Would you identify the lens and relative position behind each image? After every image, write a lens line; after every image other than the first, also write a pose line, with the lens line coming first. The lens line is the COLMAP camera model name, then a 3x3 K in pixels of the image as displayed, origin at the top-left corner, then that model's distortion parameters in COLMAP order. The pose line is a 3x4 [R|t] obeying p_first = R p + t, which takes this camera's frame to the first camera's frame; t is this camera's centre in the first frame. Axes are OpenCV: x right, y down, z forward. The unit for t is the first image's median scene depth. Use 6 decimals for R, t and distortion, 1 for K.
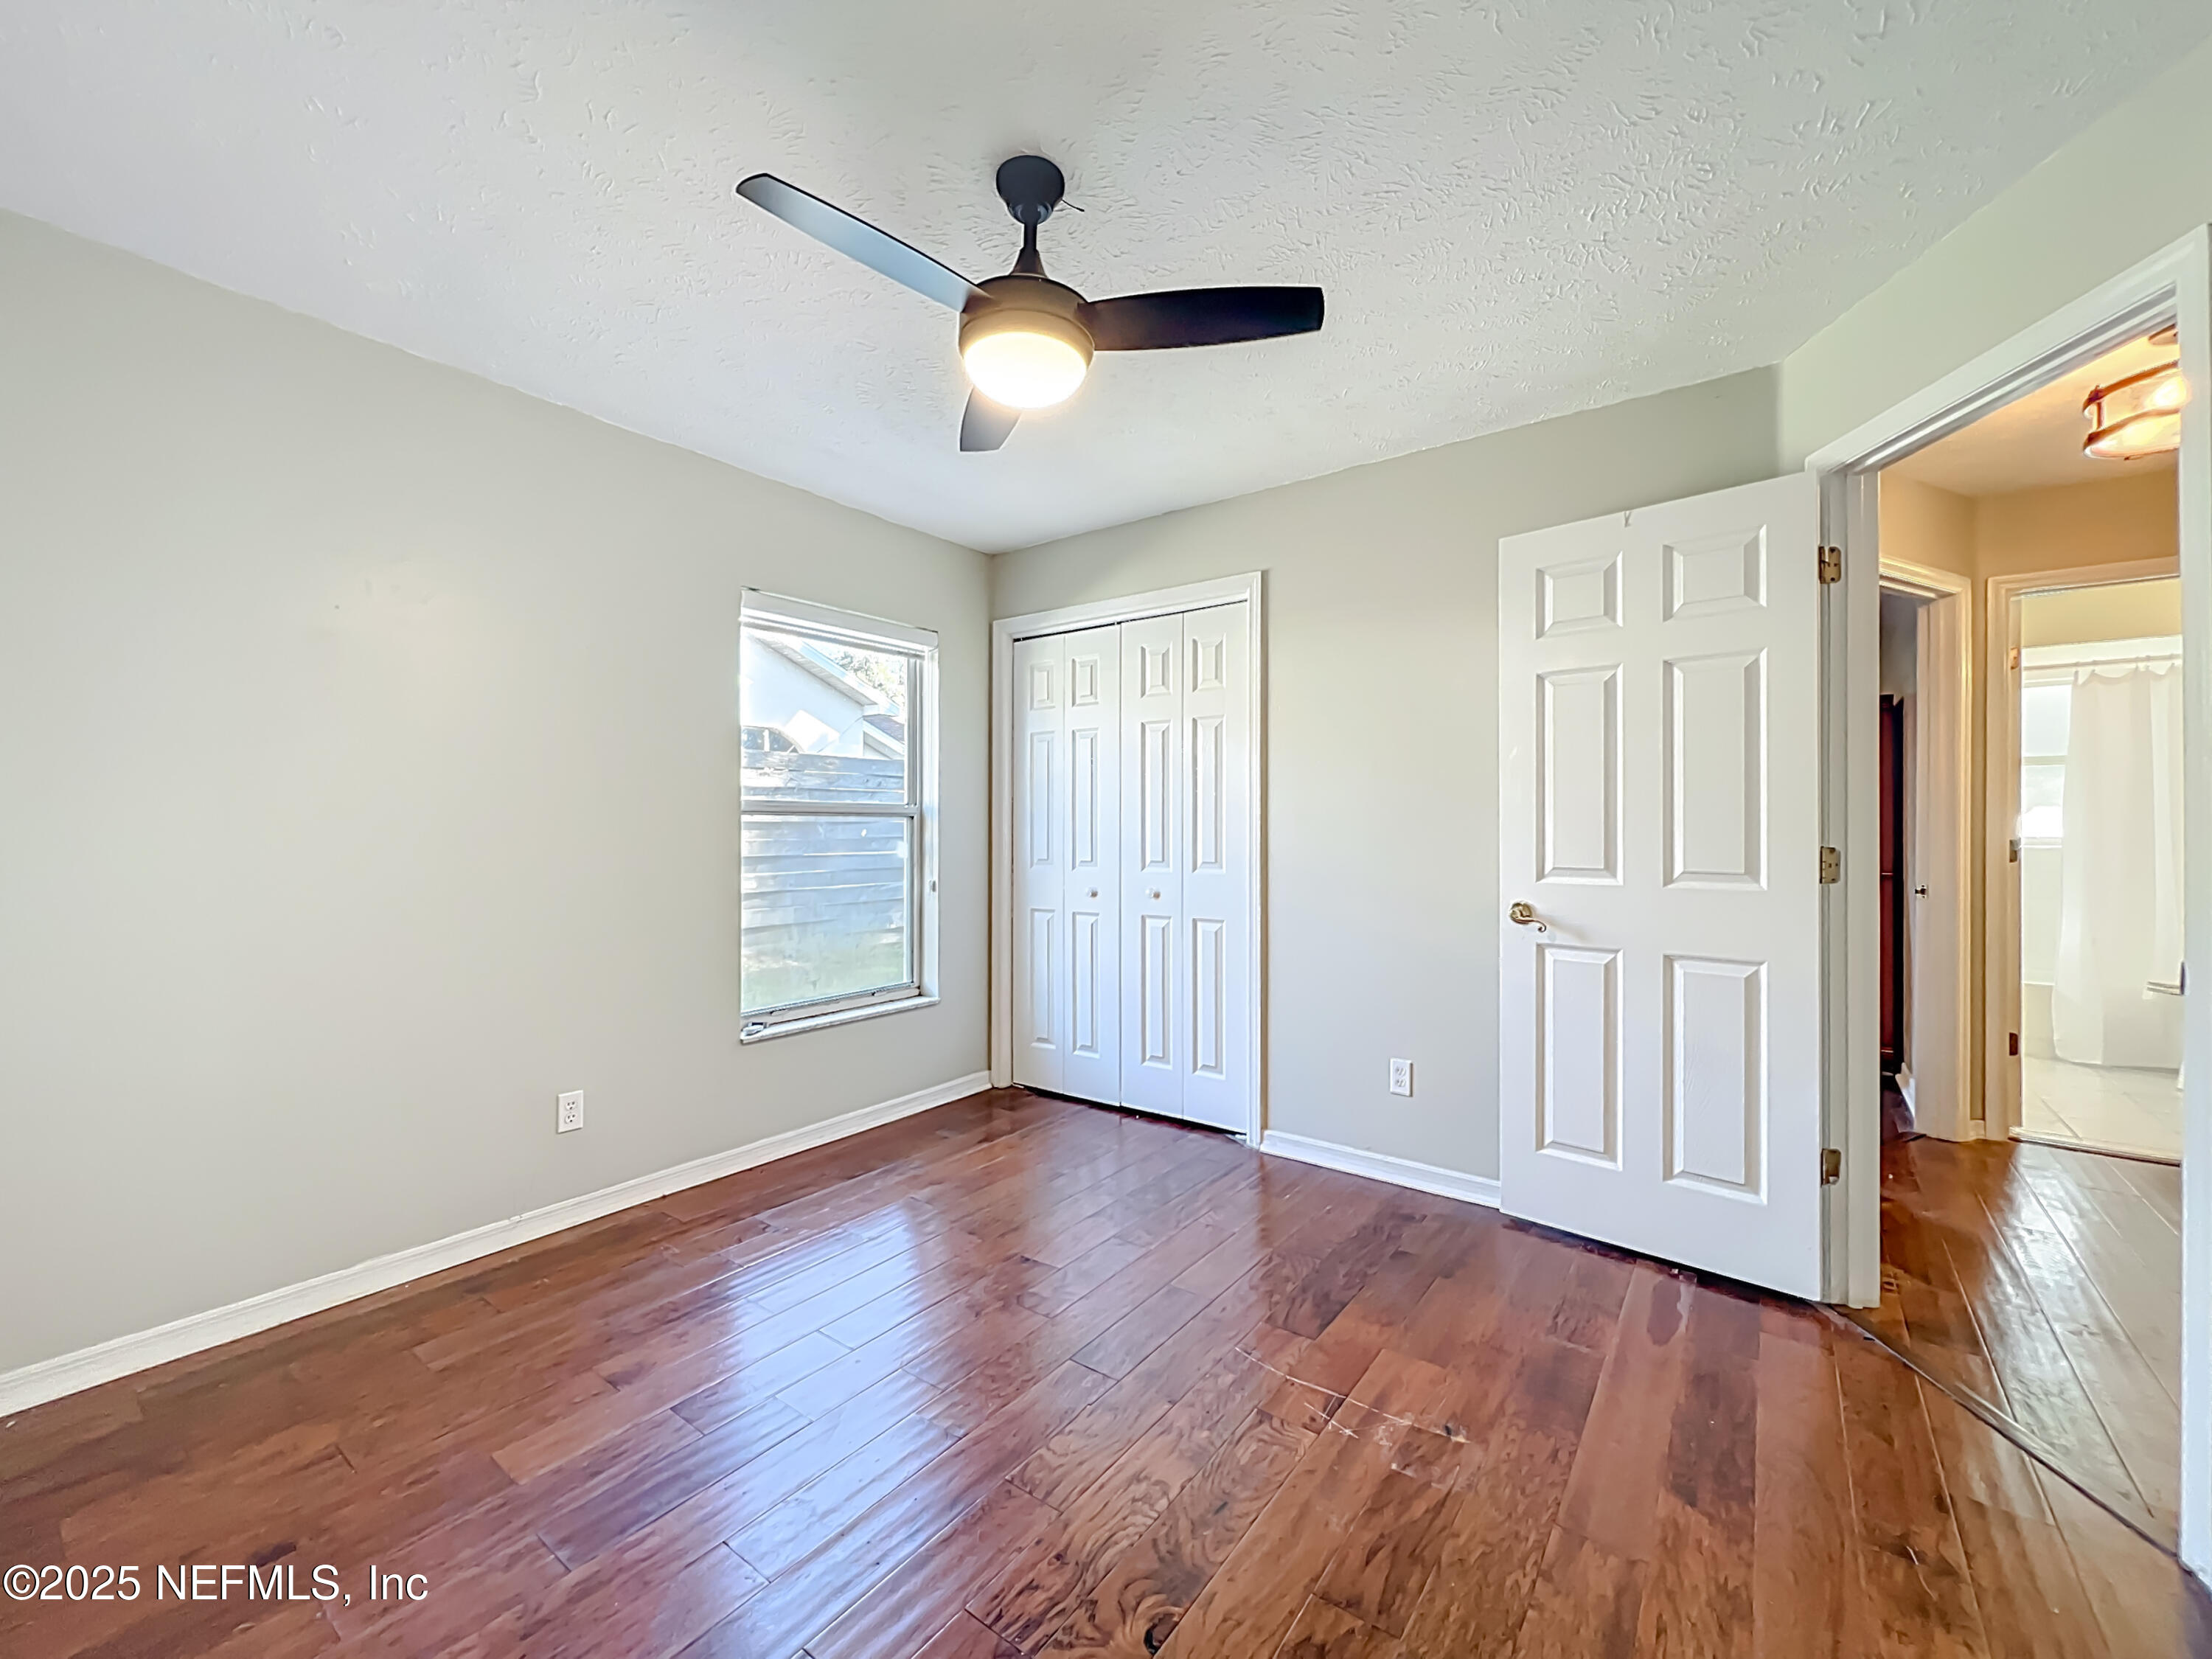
lens RADIAL K [[904.5, 0, 1101.9], [0, 904.5, 826.5], [0, 0, 1]] dist [0.000307, 0.000053]
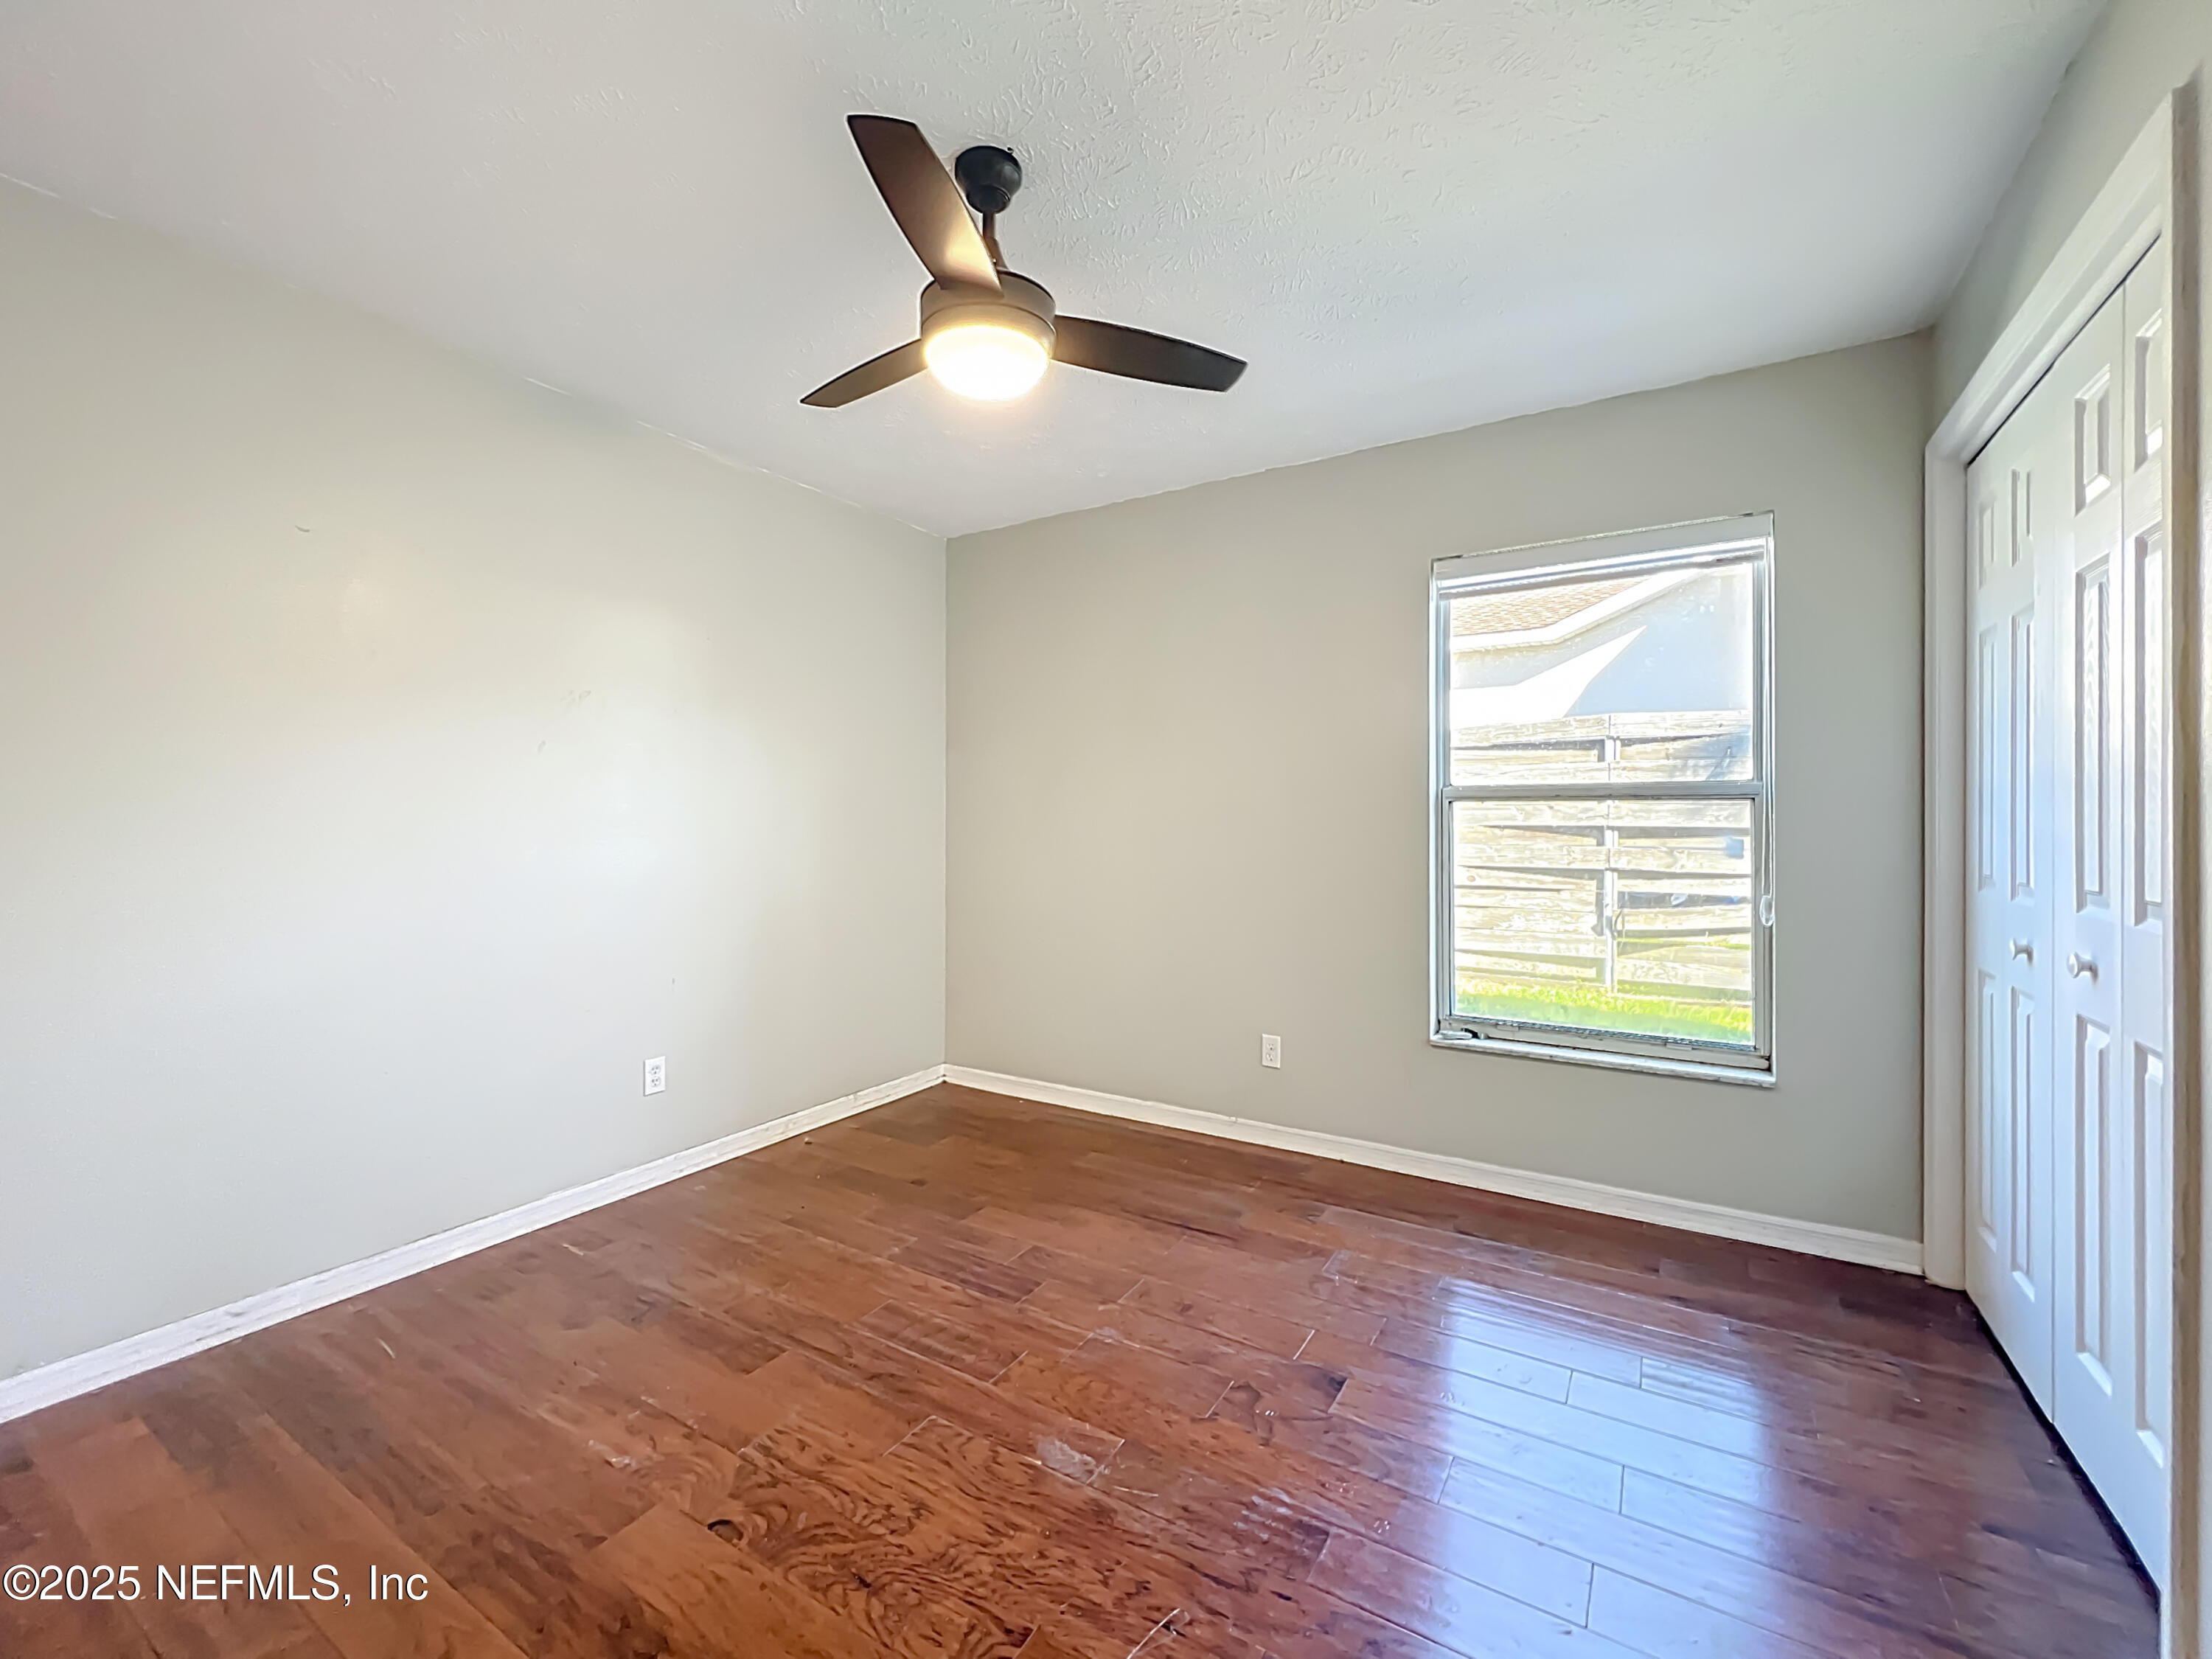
lens RADIAL K [[904.5, 0, 1101.9], [0, 904.5, 826.5], [0, 0, 1]] dist [0.000307, 0.000053]
pose [[0.082869, 0.006253, -0.996541, 0.556144], [0.004559, 0.999967, 0.006653, 0.004498], [0.996550, -0.005095, 0.082838, 0.628743]]
